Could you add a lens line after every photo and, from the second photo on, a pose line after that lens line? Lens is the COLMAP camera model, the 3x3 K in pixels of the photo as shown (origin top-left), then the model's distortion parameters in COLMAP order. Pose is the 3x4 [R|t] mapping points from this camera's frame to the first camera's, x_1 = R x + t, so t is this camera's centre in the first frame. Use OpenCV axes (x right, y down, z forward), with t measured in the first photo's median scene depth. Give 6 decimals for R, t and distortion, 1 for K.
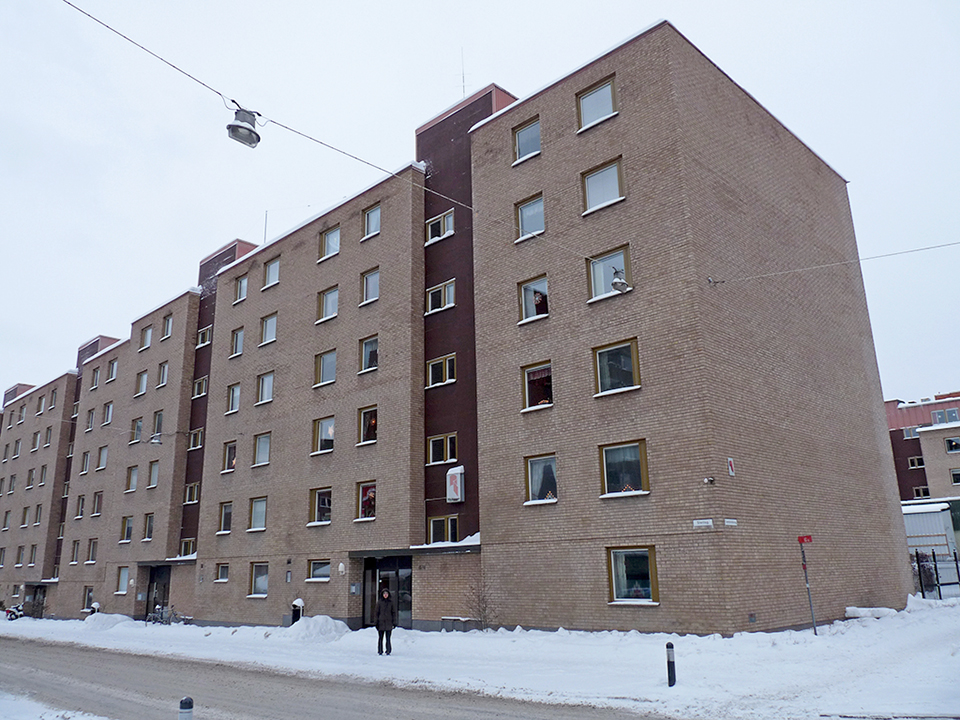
lens RADIAL K [[766.1, 0, 473.1], [0, 766.1, 357.2], [0, 0, 1]] dist [0.018544, -0.093185]
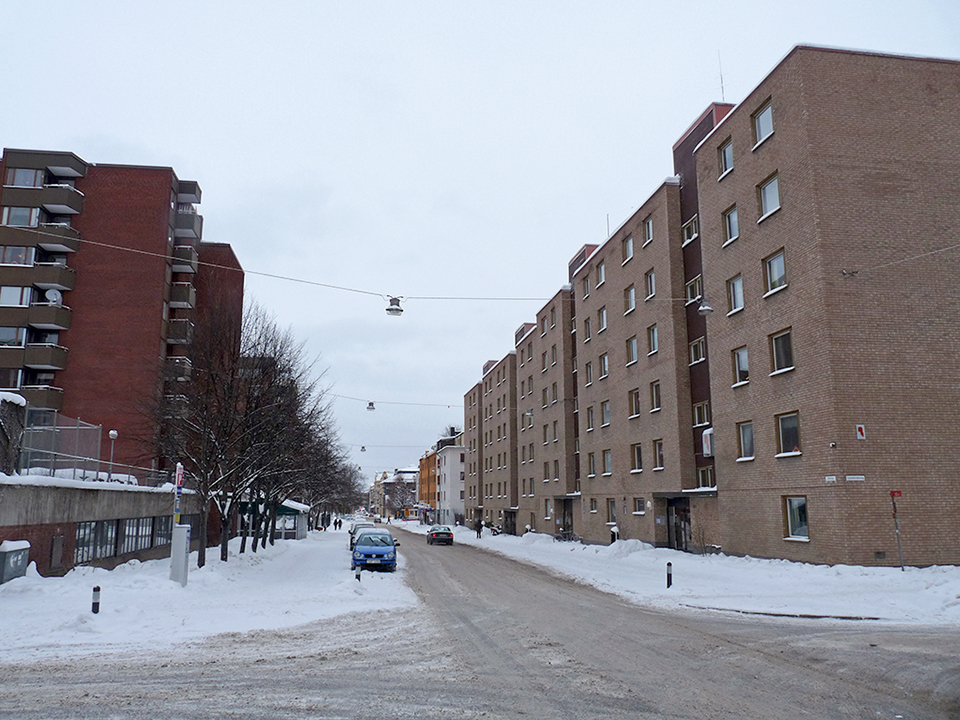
lens RADIAL K [[766.1, 0, 473.1], [0, 766.1, 357.2], [0, 0, 1]] dist [0.018544, -0.093185]
pose [[0.803306, -0.094396, -0.588039, 0.447109], [0.148641, 0.987891, 0.044471, -0.092156], [0.576720, -0.123131, 0.807609, -0.240555]]
